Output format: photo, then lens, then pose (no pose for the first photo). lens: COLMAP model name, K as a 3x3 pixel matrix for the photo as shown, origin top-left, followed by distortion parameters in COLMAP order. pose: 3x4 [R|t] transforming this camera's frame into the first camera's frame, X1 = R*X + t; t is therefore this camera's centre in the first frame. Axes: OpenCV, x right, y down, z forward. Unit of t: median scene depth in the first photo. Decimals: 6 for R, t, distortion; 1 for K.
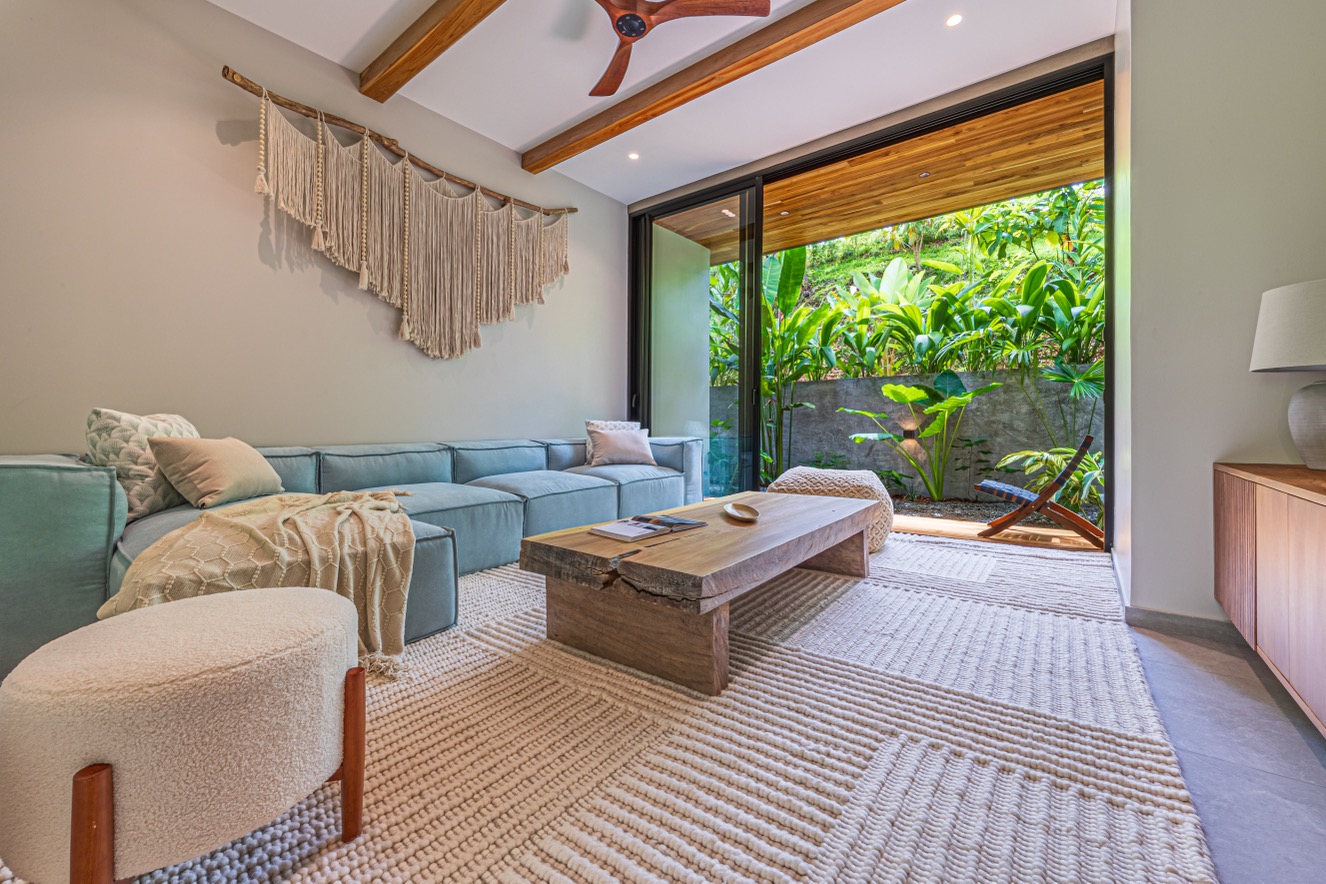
lens RADIAL K [[528.1, 0, 681.5], [0, 528.1, 439.4], [0, 0, 1]] dist [-0.001539, 0.000017]
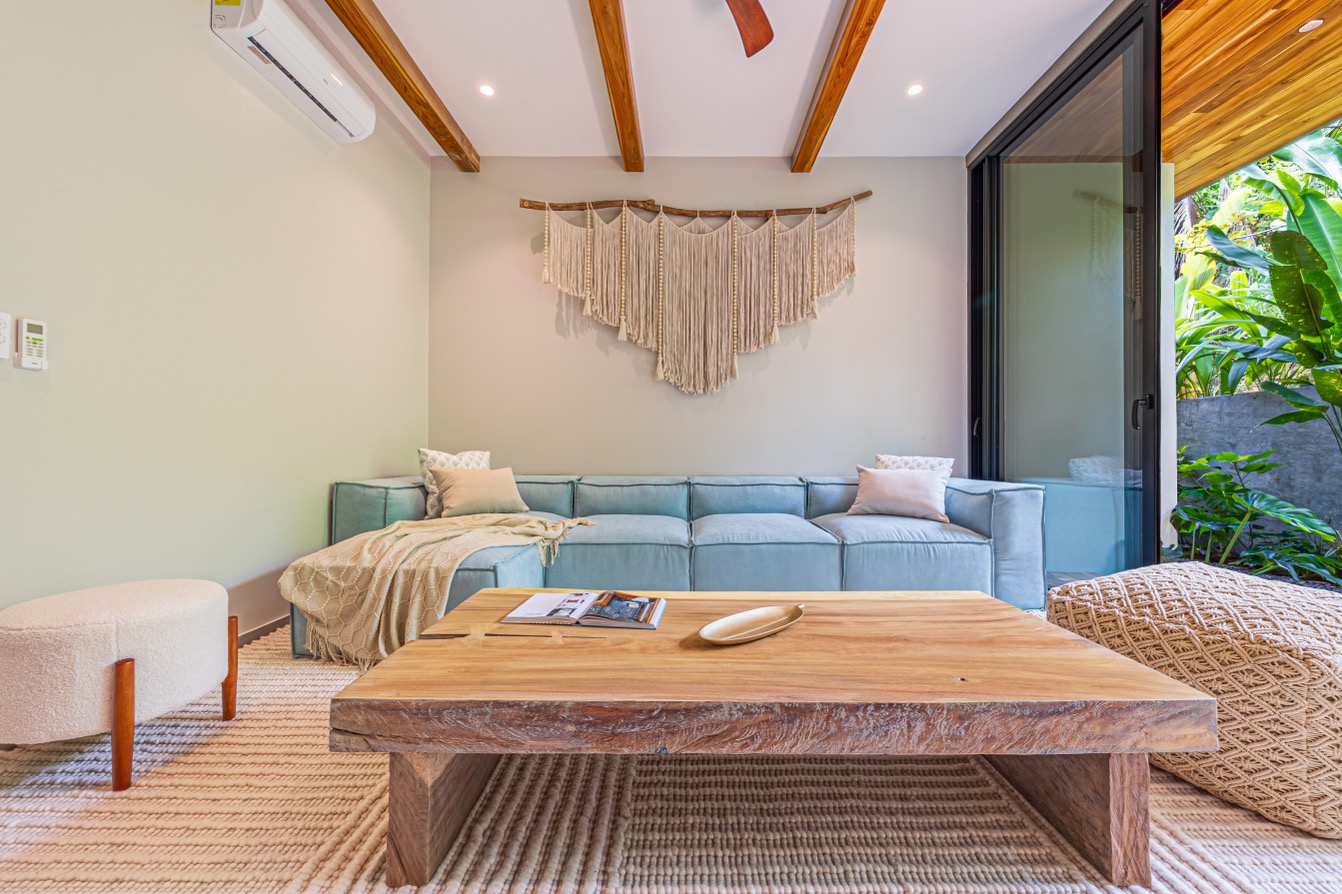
lens RADIAL K [[527.1, 0, 675.2], [0, 527.1, 452.4], [0, 0, 1]] dist [-0.003721, 0.000060]
pose [[0.585924, 0.006344, -0.810341, 0.361190], [-0.028412, 0.999515, -0.012719, -0.027750], [0.809868, 0.030476, 0.585820, 0.394614]]
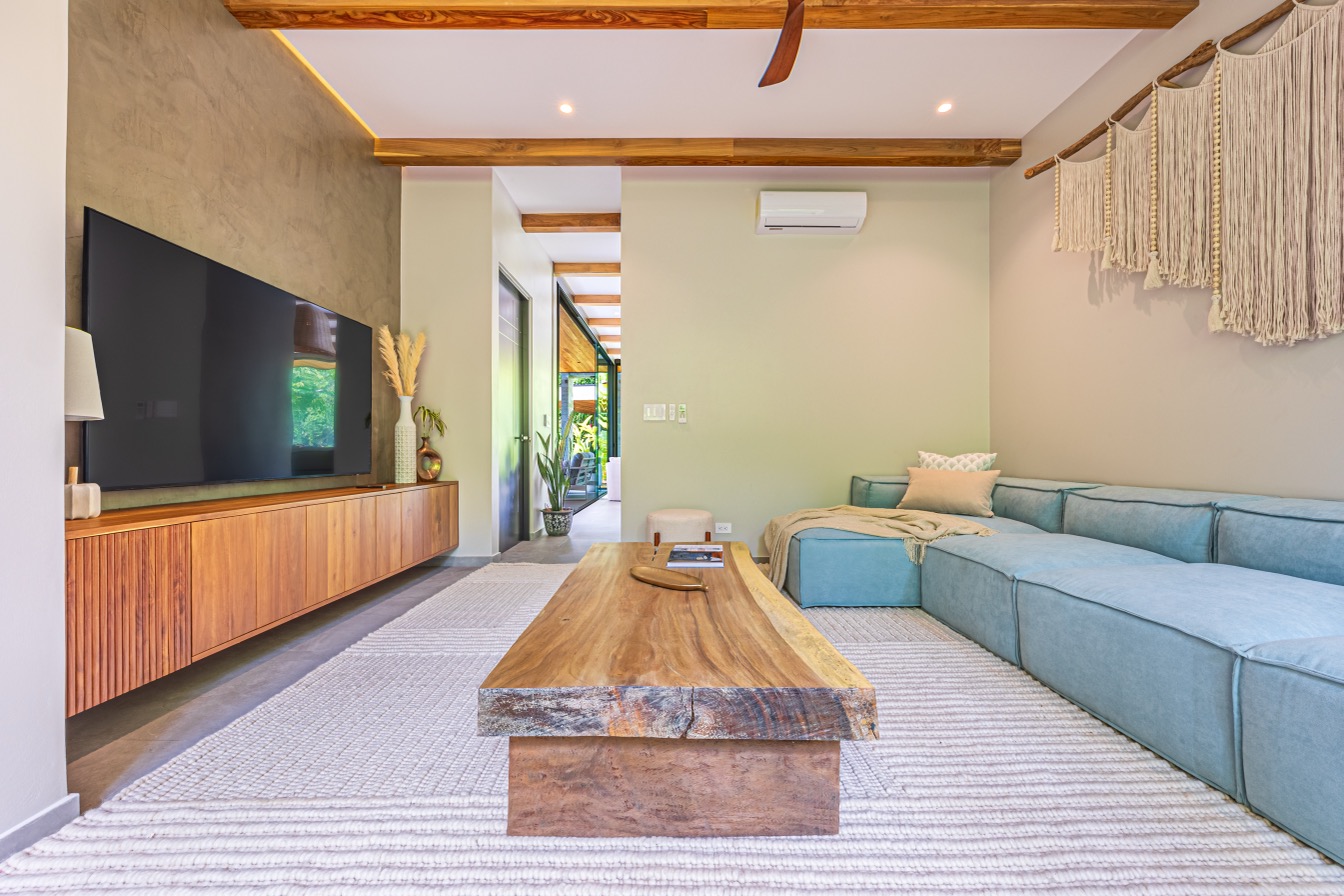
lens RADIAL K [[527.9, 0, 676.2], [0, 527.9, 453.4], [0, 0, 1]] dist [-0.003721, 0.000060]
pose [[-0.806571, 0.004643, -0.591120, 0.388715], [-0.011597, 0.999652, 0.023676, -0.047487], [0.591024, 0.025952, -0.806236, 1.119337]]
